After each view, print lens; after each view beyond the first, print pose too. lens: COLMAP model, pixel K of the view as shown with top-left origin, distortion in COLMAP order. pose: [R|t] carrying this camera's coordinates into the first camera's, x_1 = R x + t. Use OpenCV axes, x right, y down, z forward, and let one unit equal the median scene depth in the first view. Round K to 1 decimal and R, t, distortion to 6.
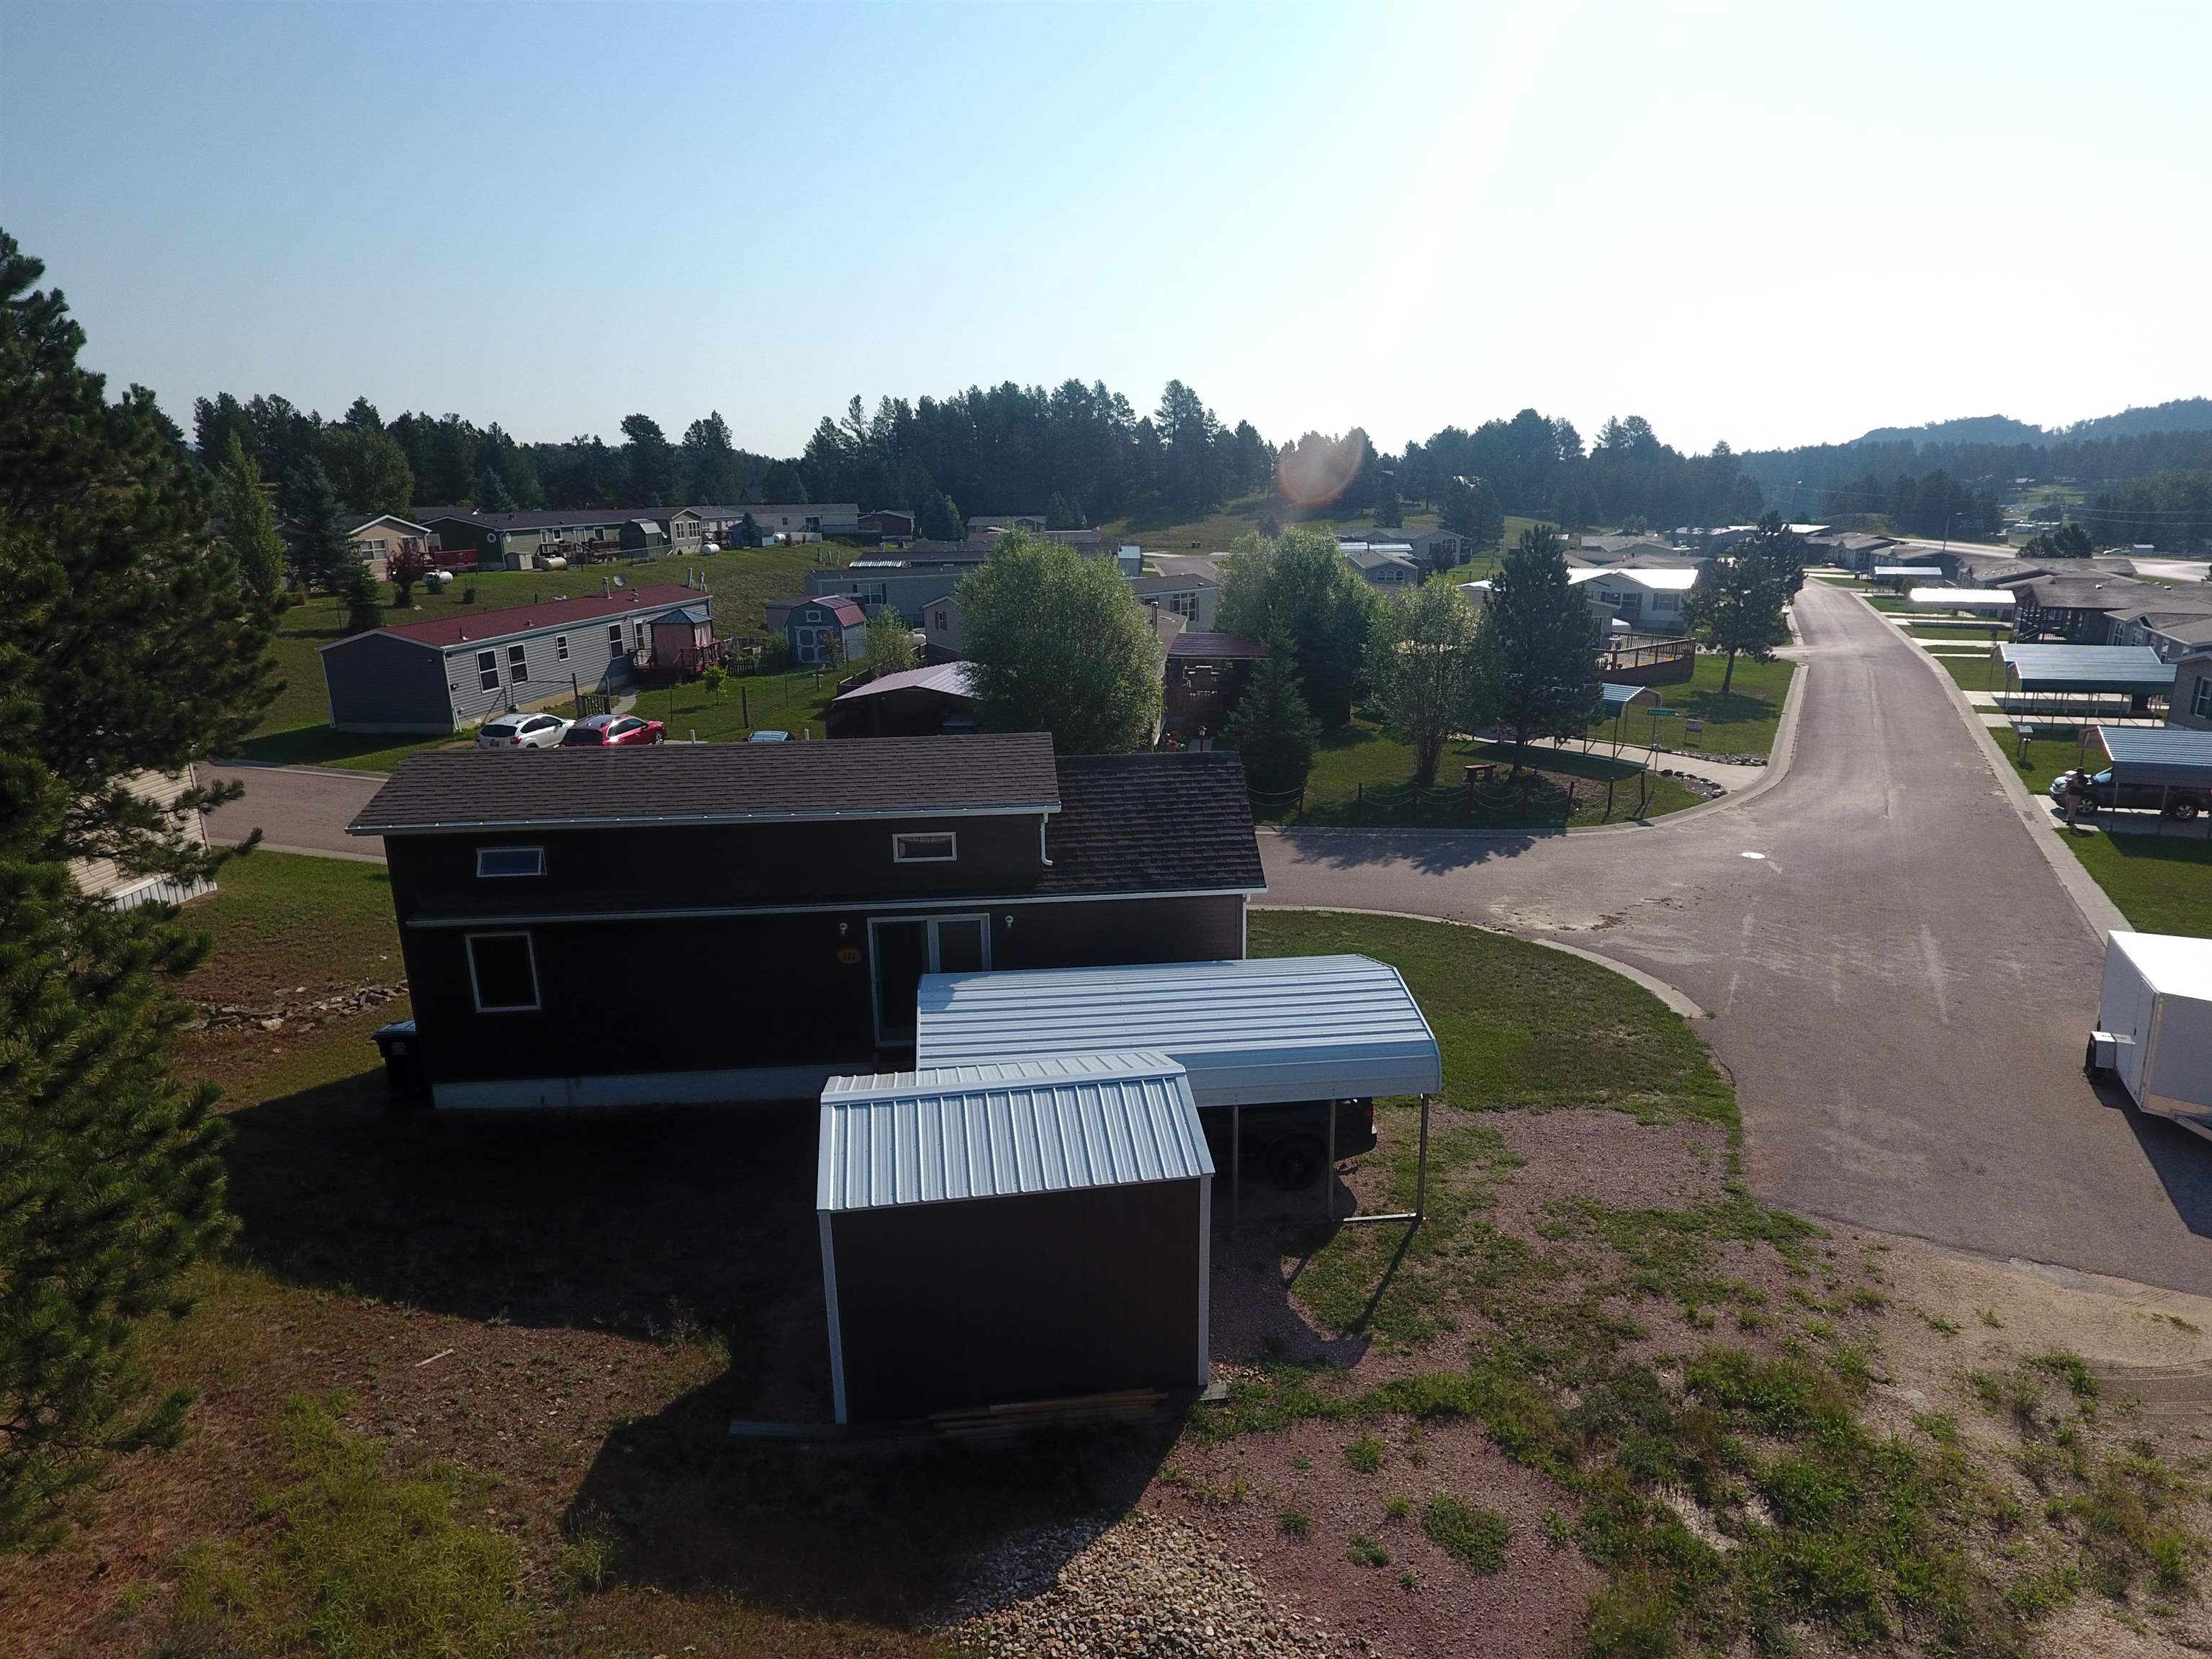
lens RADIAL K [[1295.4, 0, 1114.2], [0, 1295.4, 859.9], [0, 0, 1]] dist [-0.005119, -0.000367]
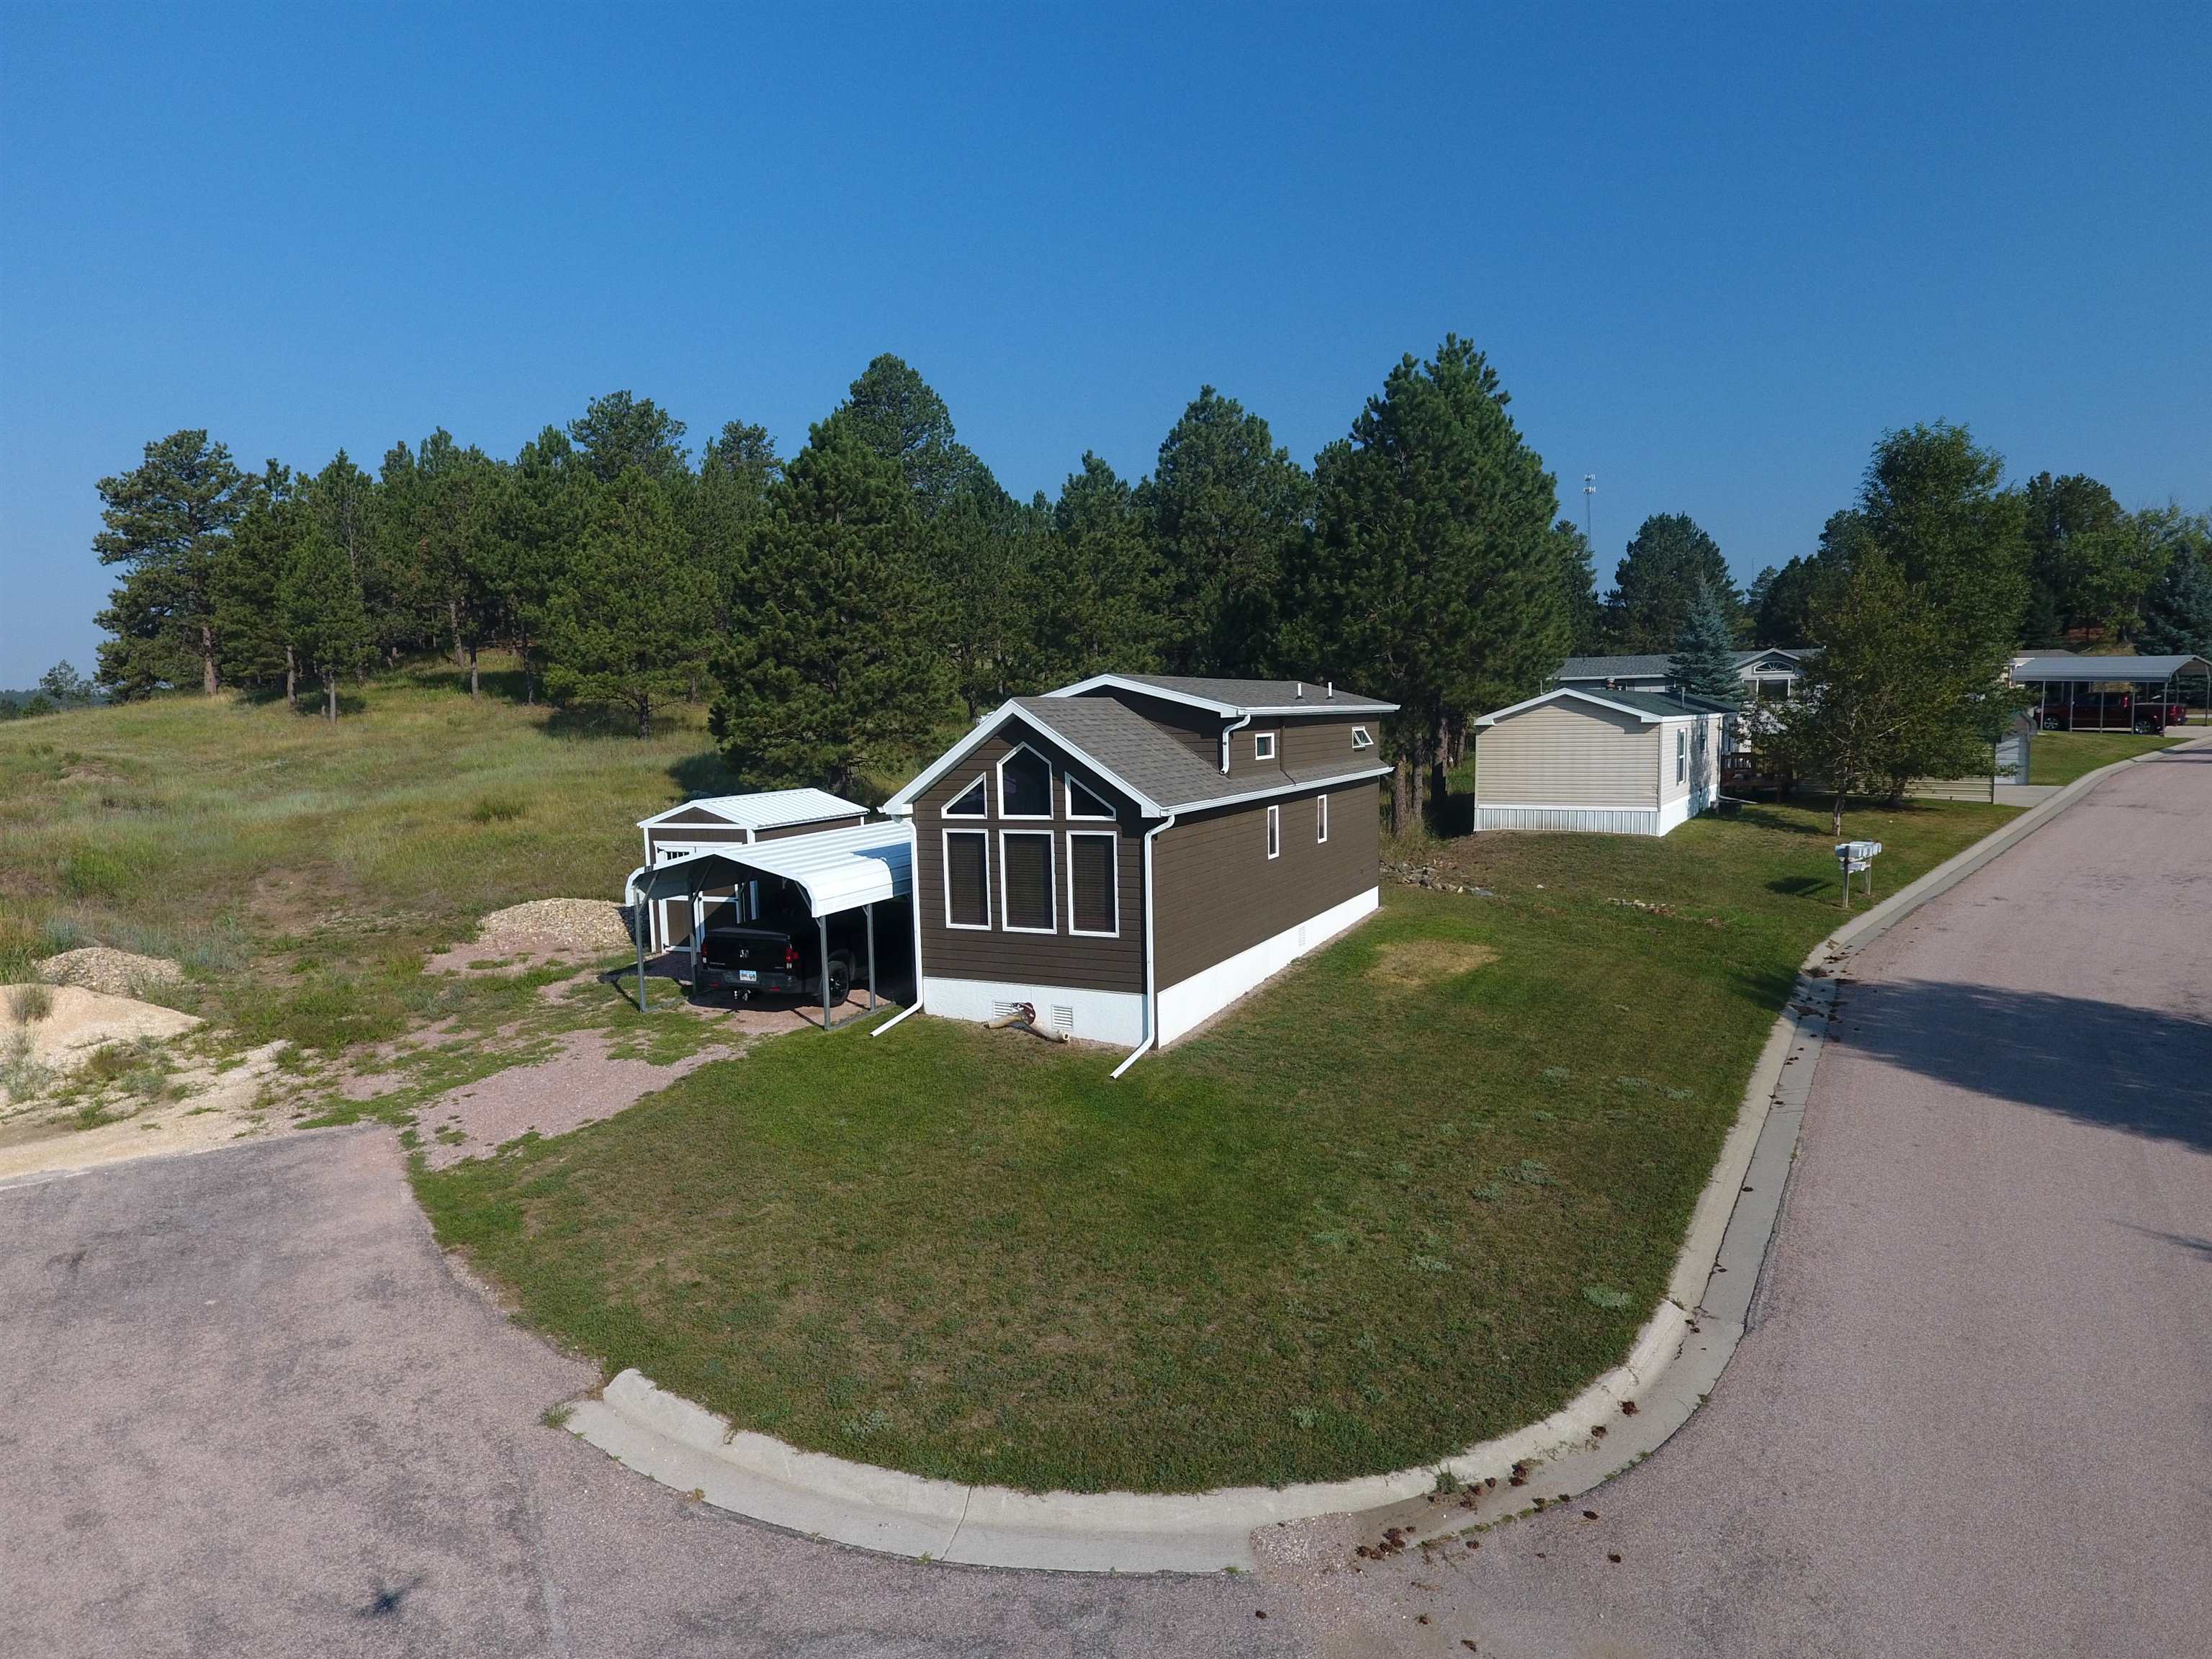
lens RADIAL K [[1295.4, 0, 1114.2], [0, 1295.4, 859.9], [0, 0, 1]] dist [-0.005119, -0.000367]
pose [[-0.526197, 0.120522, -0.841779, 0.889803], [-0.205073, 0.942704, 0.263163, -0.247537], [0.825265, 0.311102, -0.471332, 1.653489]]
